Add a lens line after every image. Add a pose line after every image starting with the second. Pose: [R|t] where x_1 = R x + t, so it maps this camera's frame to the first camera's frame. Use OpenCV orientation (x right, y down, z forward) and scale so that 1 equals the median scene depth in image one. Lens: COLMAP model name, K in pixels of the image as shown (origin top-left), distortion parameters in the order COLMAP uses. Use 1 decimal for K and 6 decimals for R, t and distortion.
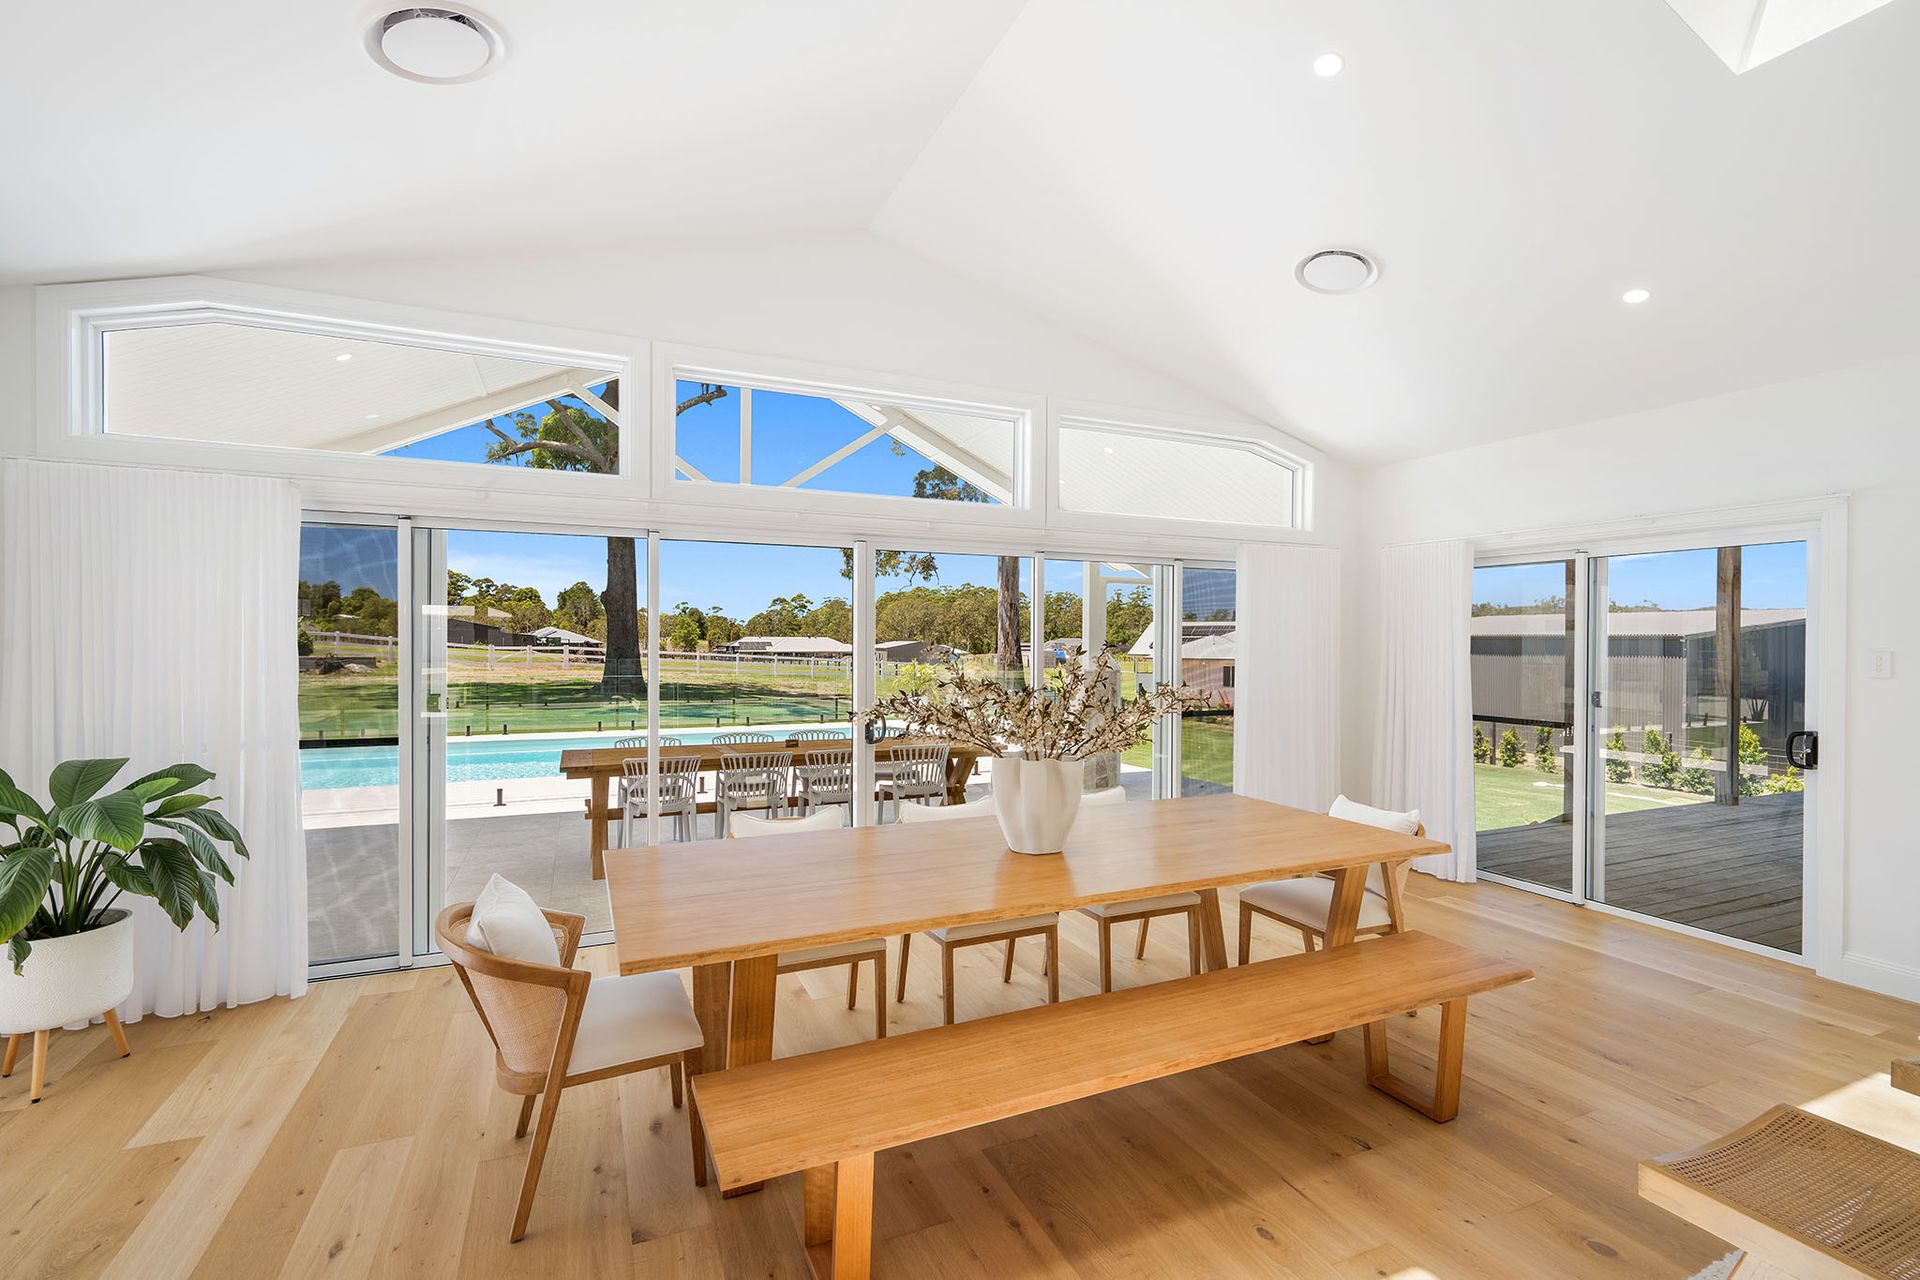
lens RADIAL K [[864.8, 0, 963.4], [0, 864.8, 644.0], [0, 0, 1]] dist [0.001187, 0.000325]
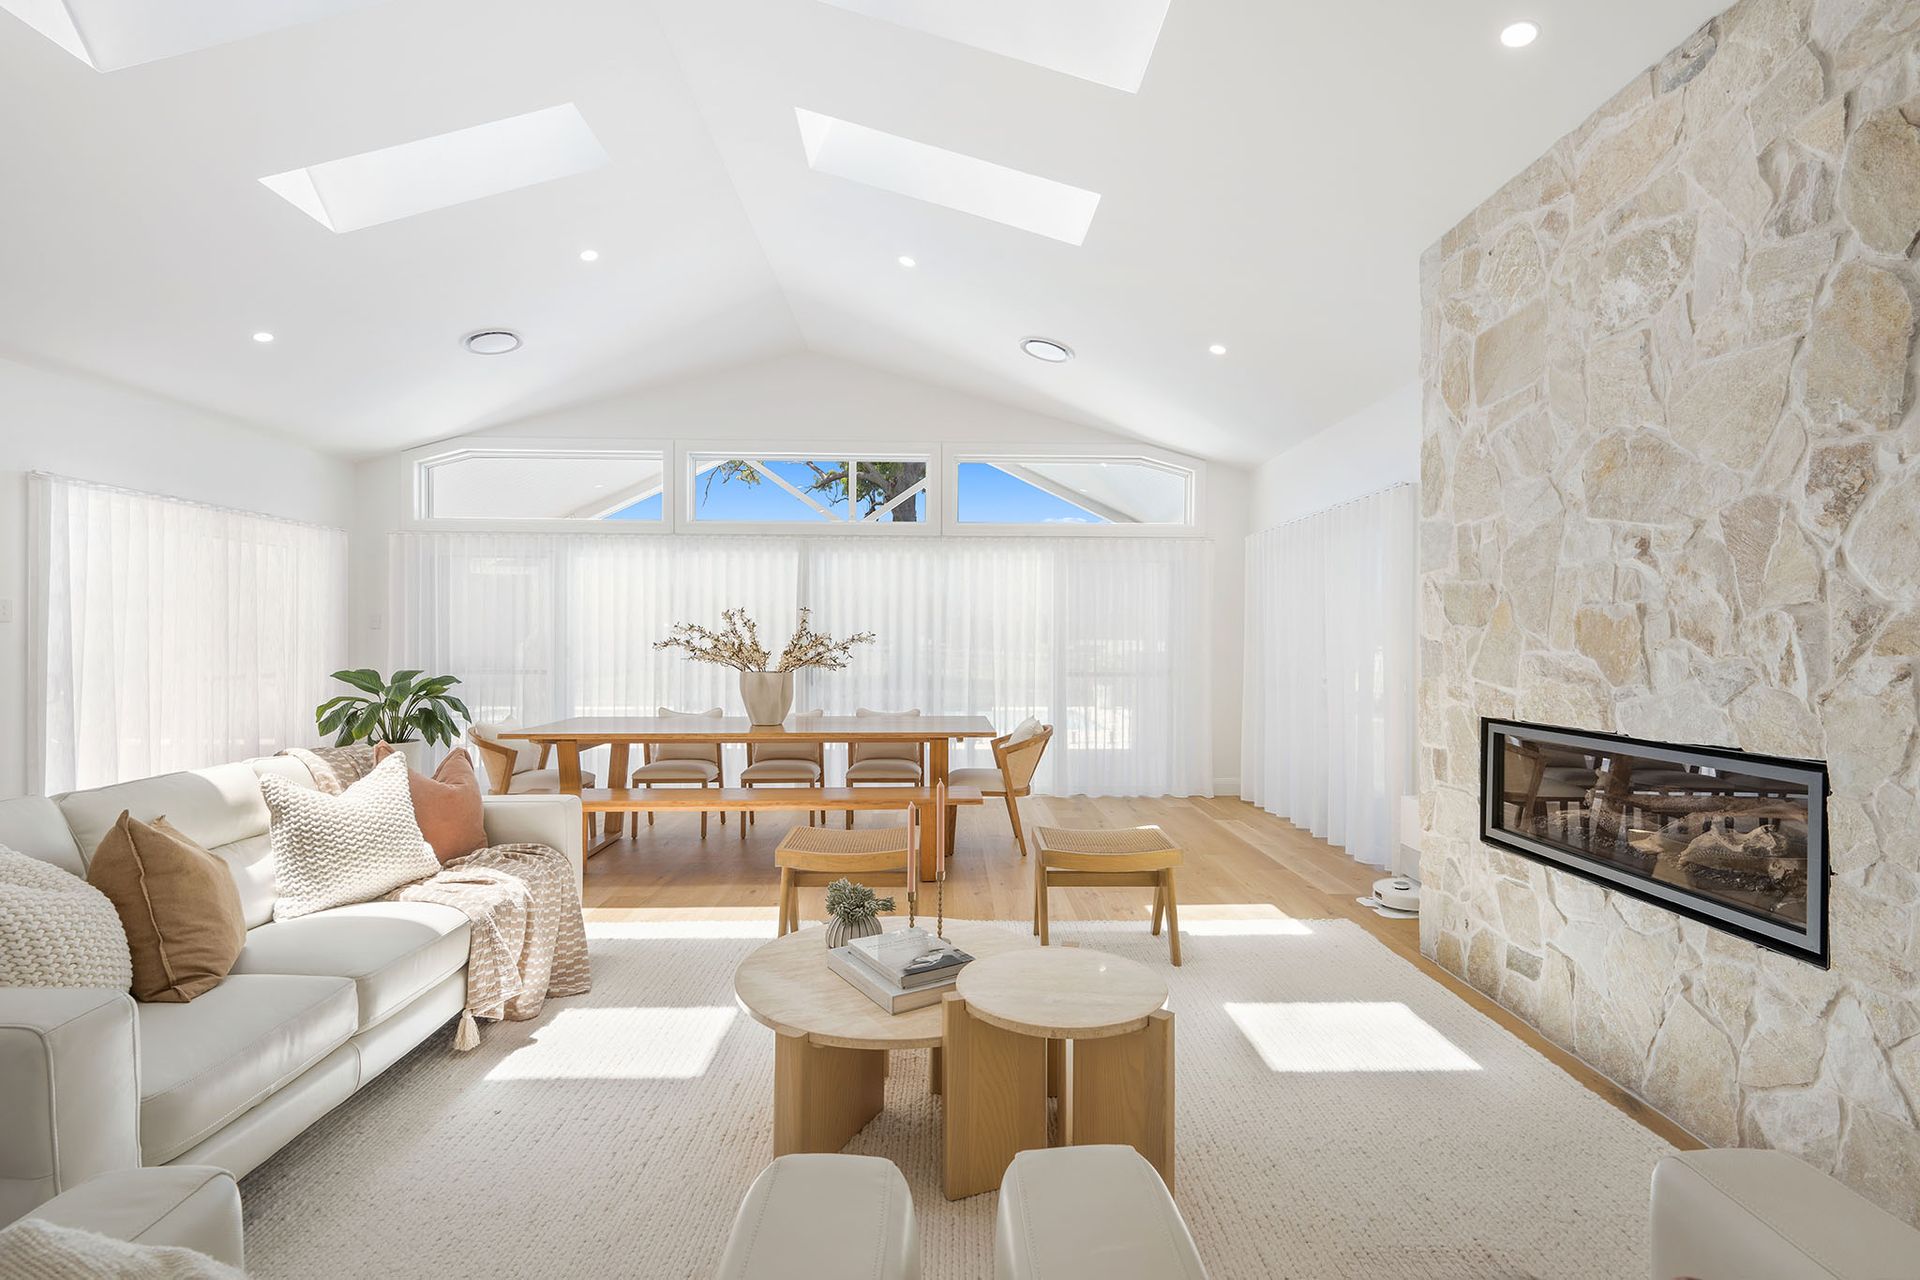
lens RADIAL K [[880.4, 0, 961.0], [0, 880.4, 642.1], [0, 0, 1]] dist [-0.000128, 0.000371]
pose [[0.922611, -0.002859, -0.385721, 0.129255], [0.000185, 0.999976, -0.006971, 0.009022], [0.385731, 0.006360, 0.922589, -0.058338]]
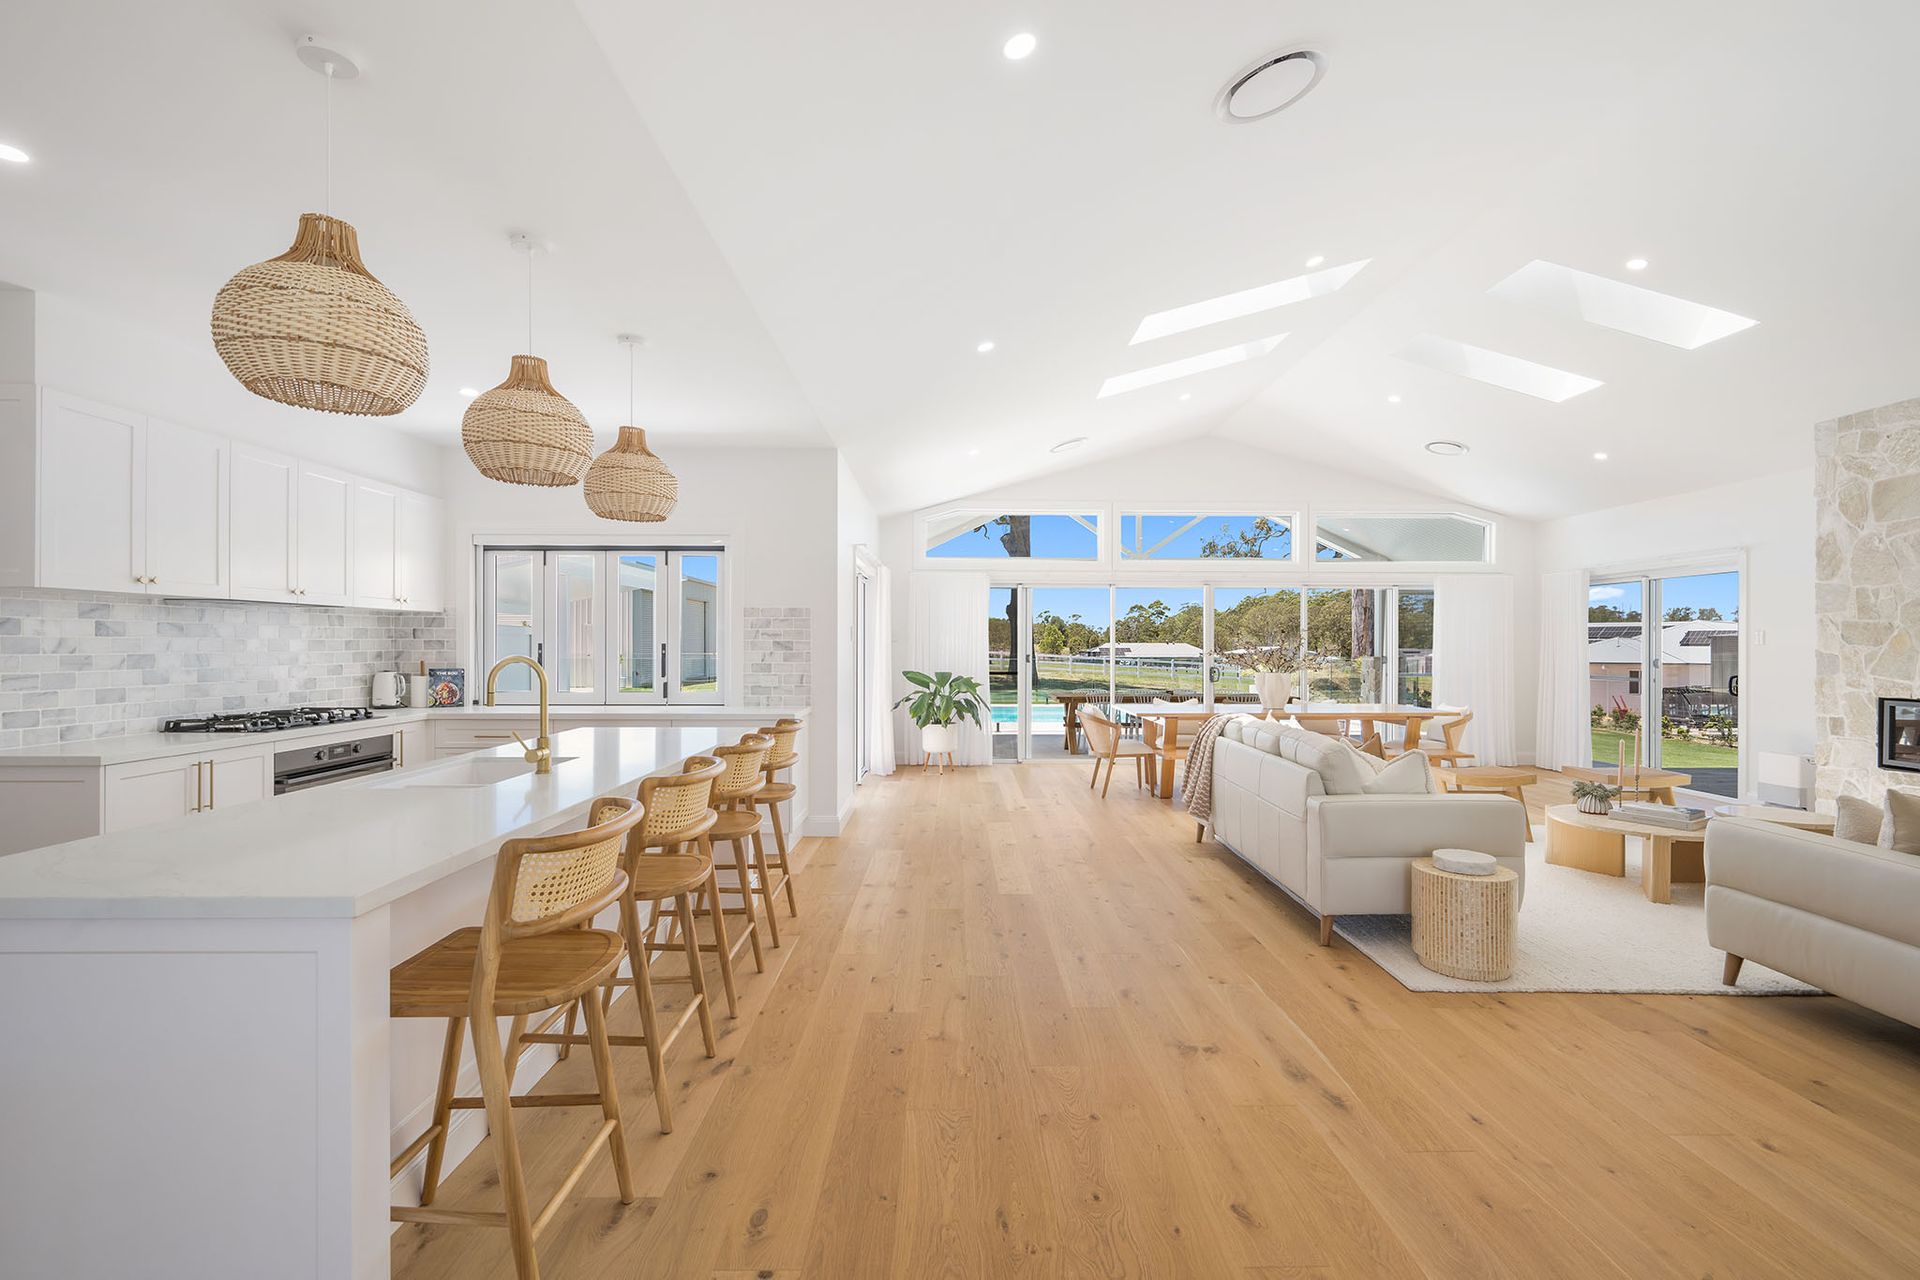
lens RADIAL K [[864.8, 0, 963.4], [0, 864.8, 644.0], [0, 0, 1]] dist [0.001187, 0.000325]
pose [[0.918293, -0.003812, -0.395883, 0.028971], [0.000739, 0.999968, -0.007915, 0.007031], [0.395901, 0.006975, 0.918267, -0.198474]]
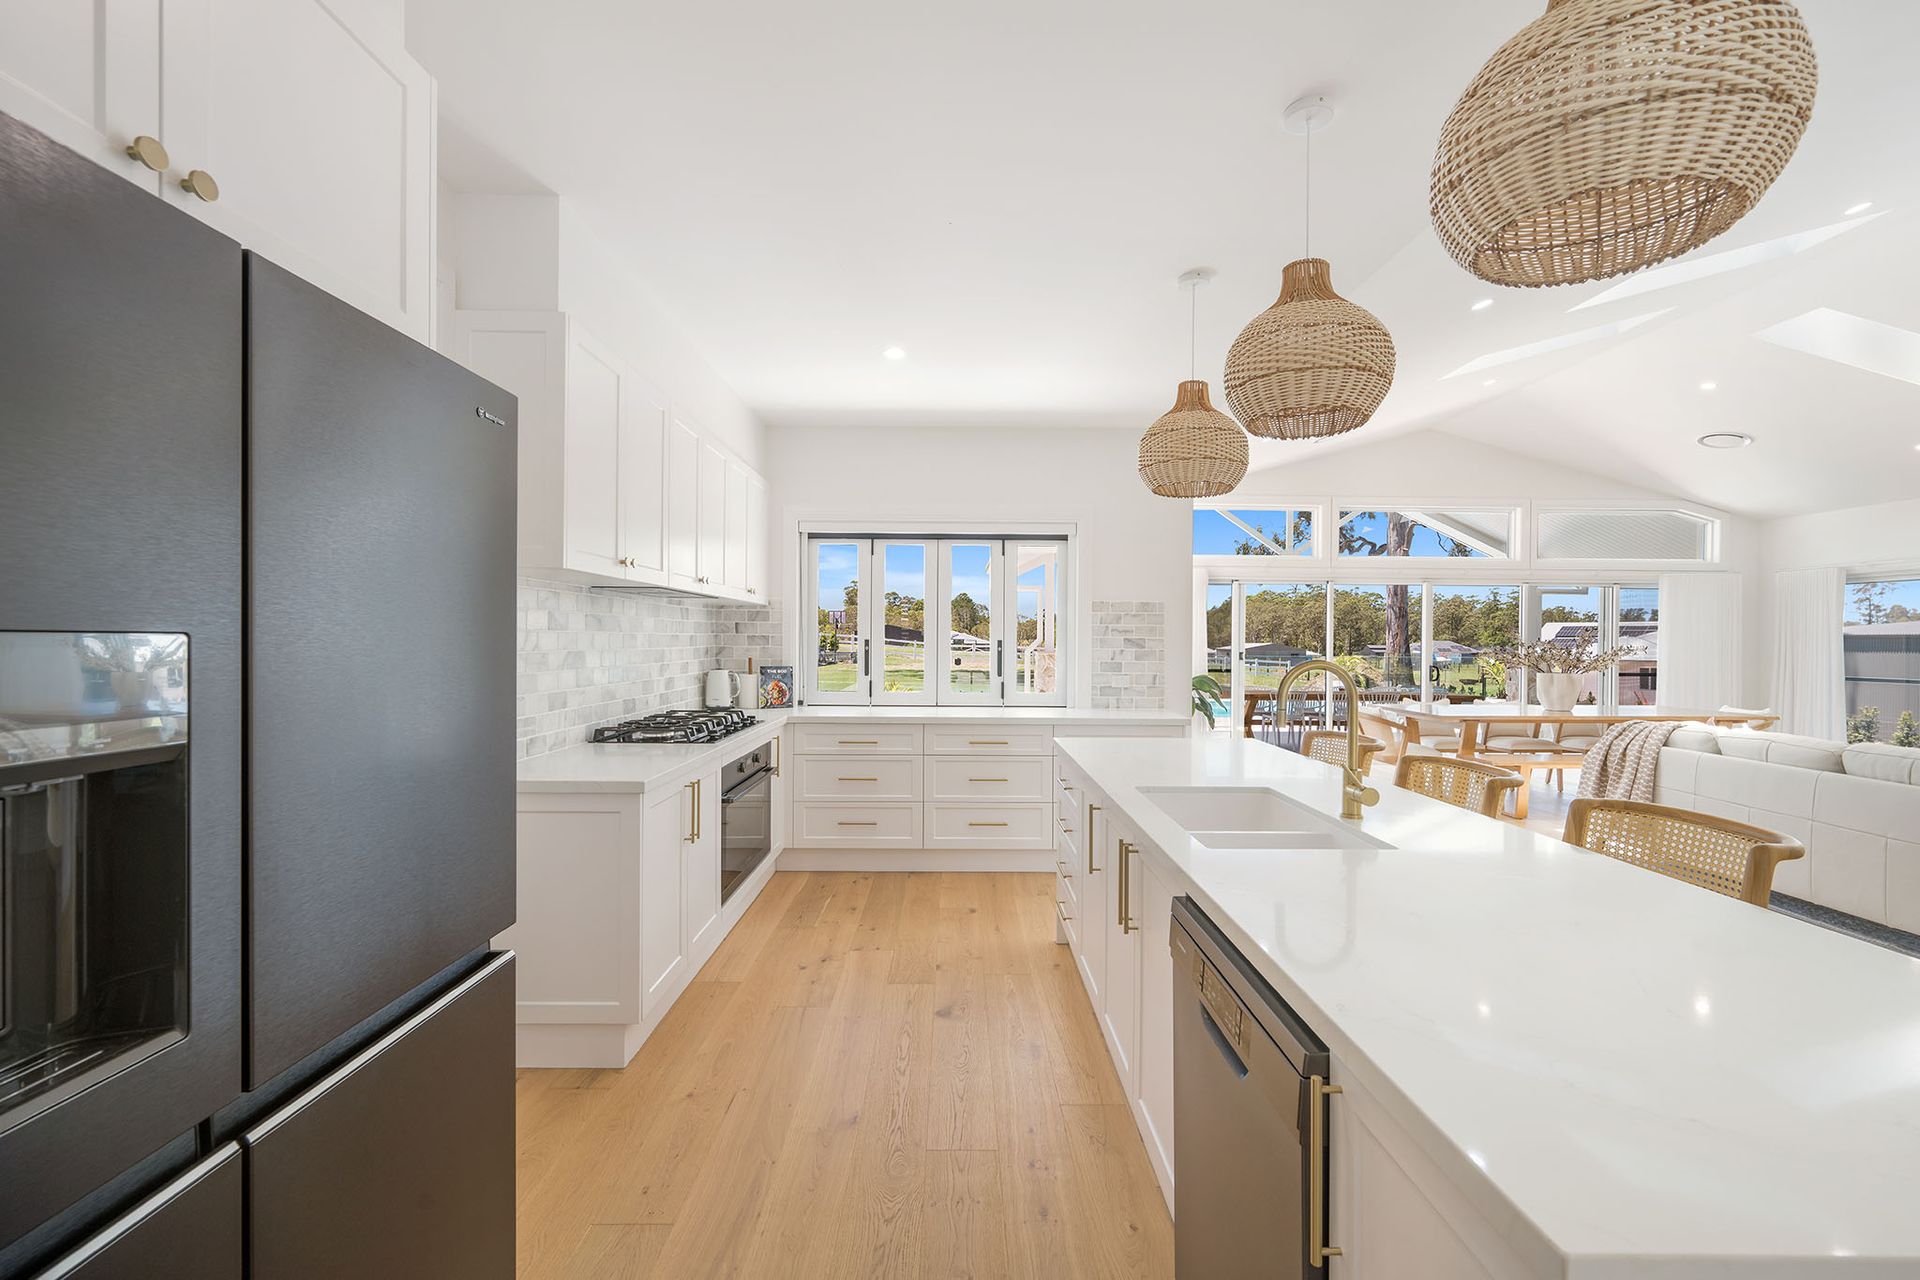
lens RADIAL K [[798.1, 0, 963.5], [0, 798.1, 644.7], [0, 0, 1]] dist [-0.000065, 0.000102]
pose [[0.917709, 0.003856, -0.397235, -0.065044], [-0.004543, 0.999989, -0.000787, 0.006339], [0.397227, 0.002527, 0.917717, -0.202564]]
